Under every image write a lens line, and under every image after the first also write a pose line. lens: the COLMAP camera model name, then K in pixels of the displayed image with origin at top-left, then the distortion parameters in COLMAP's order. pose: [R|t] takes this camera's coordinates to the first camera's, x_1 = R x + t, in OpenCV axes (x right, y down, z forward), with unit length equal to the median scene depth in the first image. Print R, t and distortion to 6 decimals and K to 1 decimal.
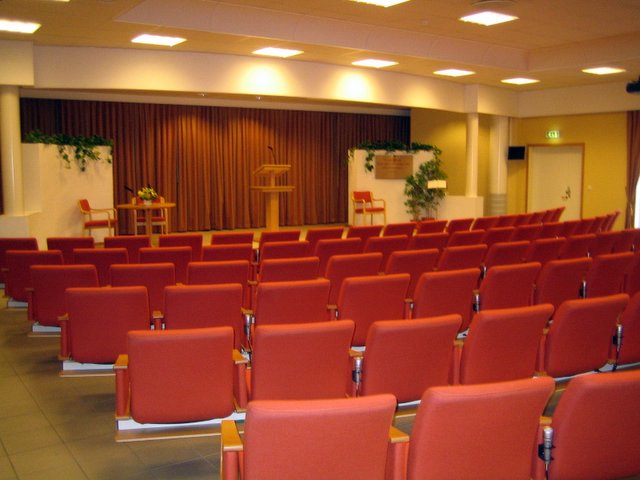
lens RADIAL K [[663.6, 0, 320.0], [0, 663.6, 240.0], [0, 0, 1]] dist [-0.227108, 0.225621]
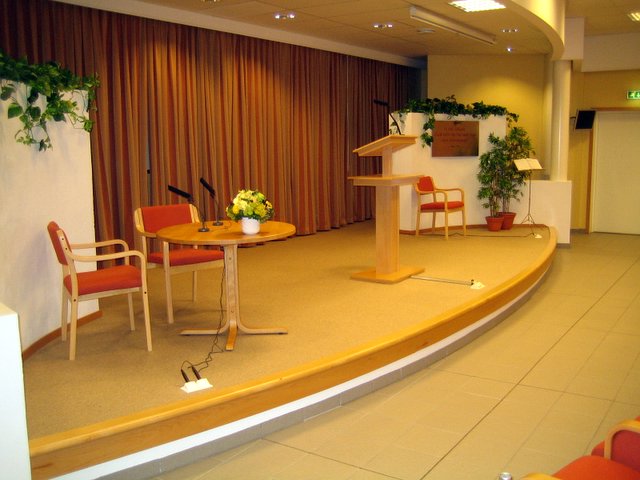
lens RADIAL K [[663.6, 0, 320.0], [0, 663.6, 240.0], [0, 0, 1]] dist [-0.227108, 0.225621]
pose [[0.894643, -0.079057, 0.439733, -0.312772], [0.065289, 0.996788, 0.046375, -0.049158], [-0.441986, -0.012779, 0.896931, 0.472768]]
